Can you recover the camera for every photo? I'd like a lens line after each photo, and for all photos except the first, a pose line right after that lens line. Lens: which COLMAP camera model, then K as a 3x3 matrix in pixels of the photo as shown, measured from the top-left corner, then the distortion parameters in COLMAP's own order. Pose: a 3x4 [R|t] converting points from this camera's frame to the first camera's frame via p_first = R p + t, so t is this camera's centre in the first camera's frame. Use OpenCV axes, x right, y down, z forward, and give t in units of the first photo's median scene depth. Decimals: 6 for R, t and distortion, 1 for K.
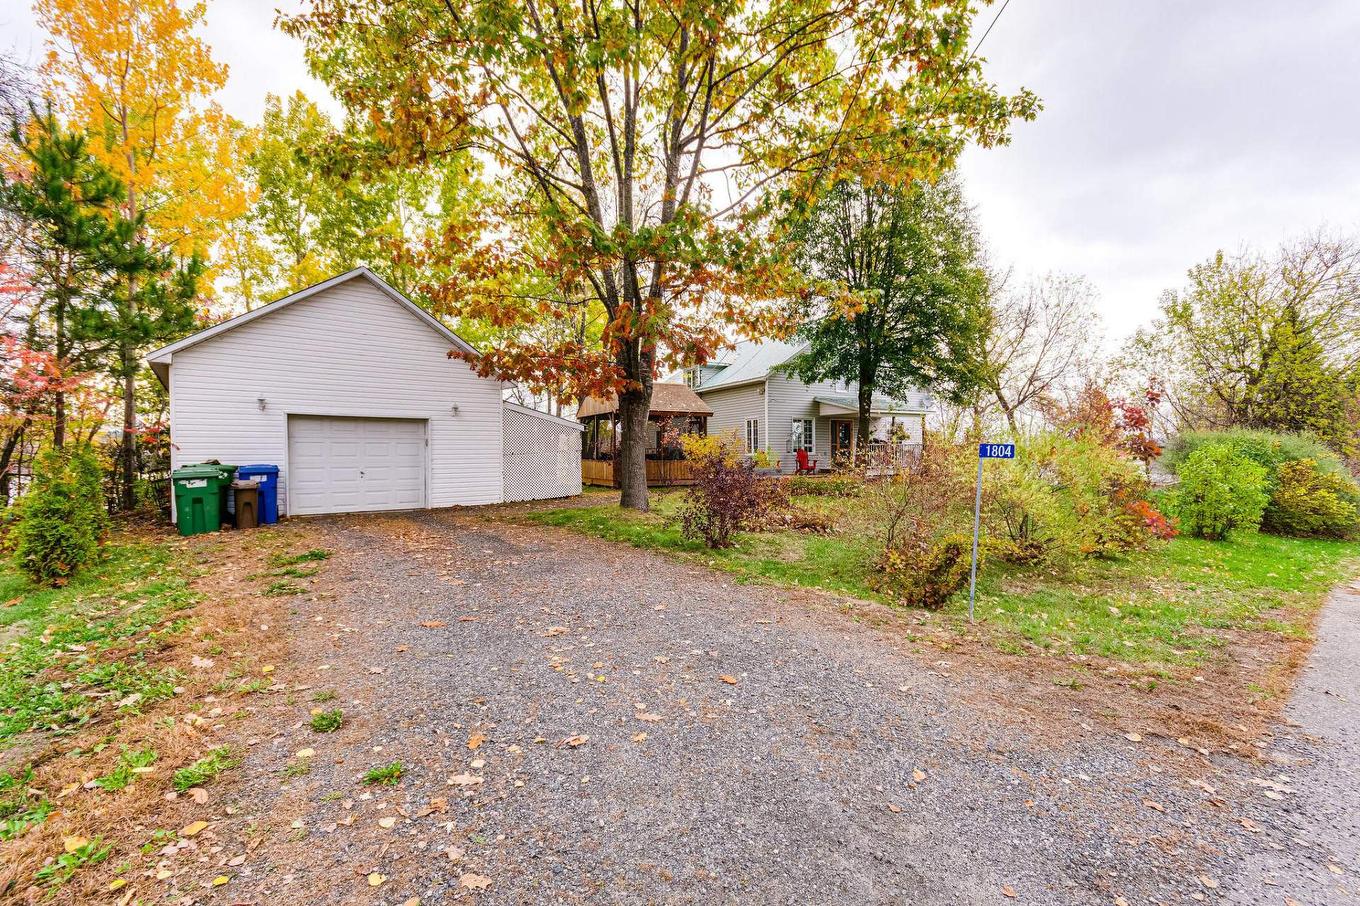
lens RADIAL K [[605.1, 0, 684.4], [0, 605.1, 455.3], [0, 0, 1]] dist [0.012599, 0.000050]
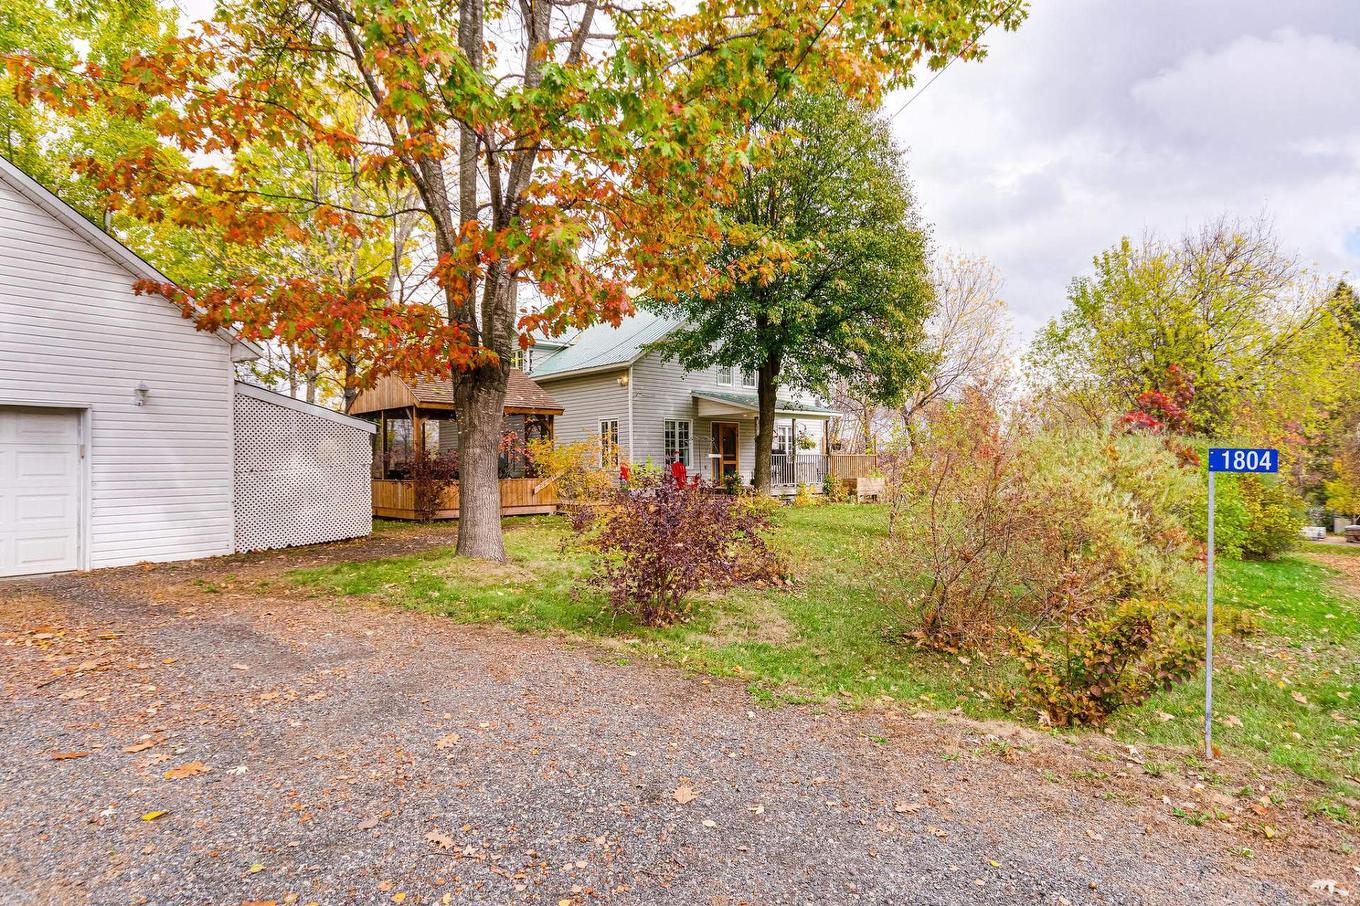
lens RADIAL K [[770.3, 0, 679.4], [0, 770.3, 453.8], [0, 0, 1]] dist [0.000175, 0.002588]
pose [[0.964128, -0.000313, 0.265437, -0.057538], [0.005951, 0.999773, -0.020437, -0.000361], [-0.265370, 0.021283, 0.963912, 0.118599]]
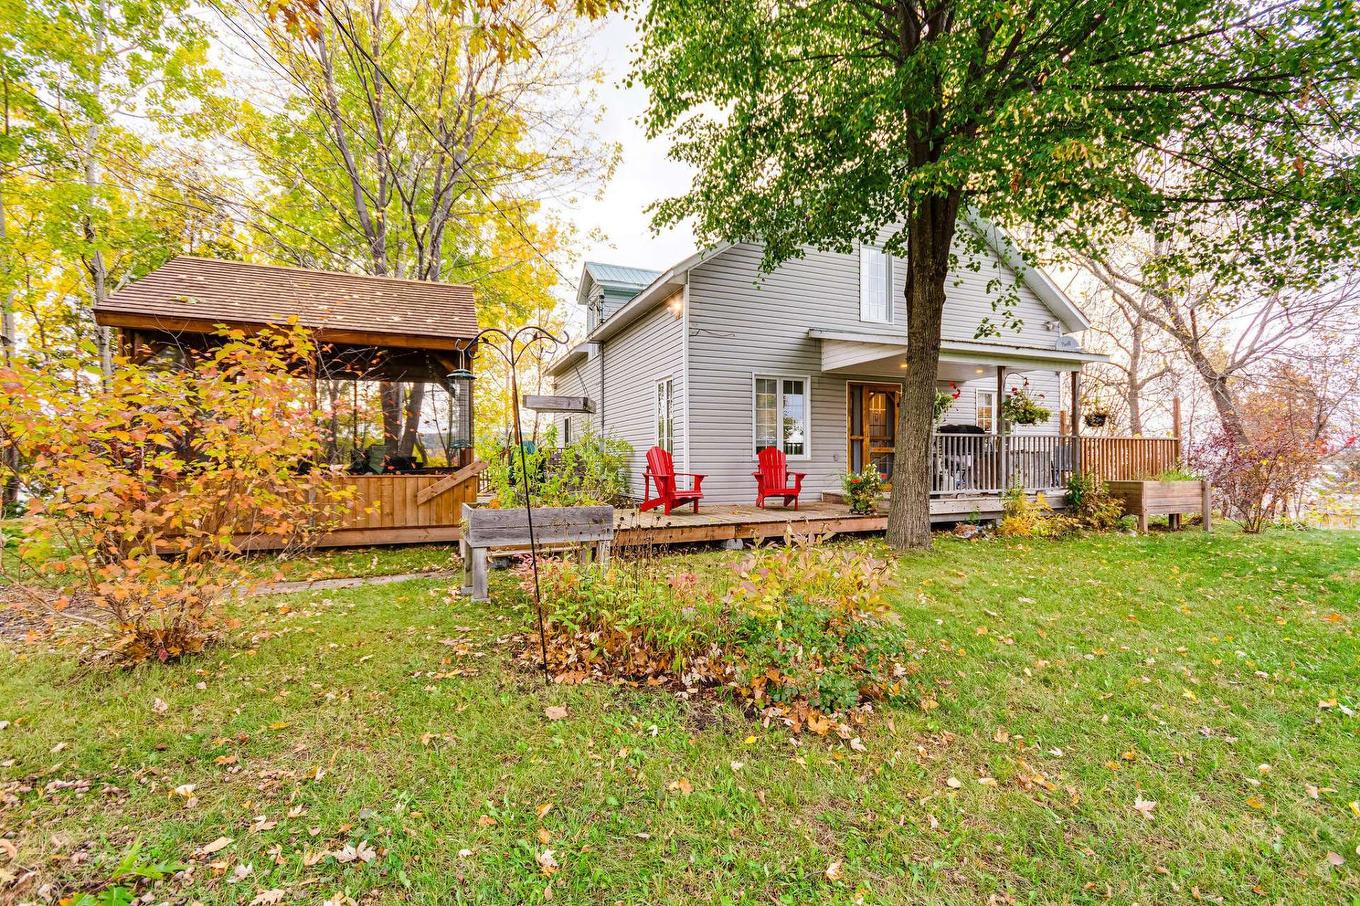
lens RADIAL K [[605.1, 0, 693.8], [0, 605.1, 460.3], [0, 0, 1]] dist [0.012599, 0.000050]
pose [[0.995184, 0.004879, -0.097899, 0.205893], [-0.005027, 0.999987, -0.001271, 0.000081], [0.097892, 0.001757, 0.995195, 0.656200]]
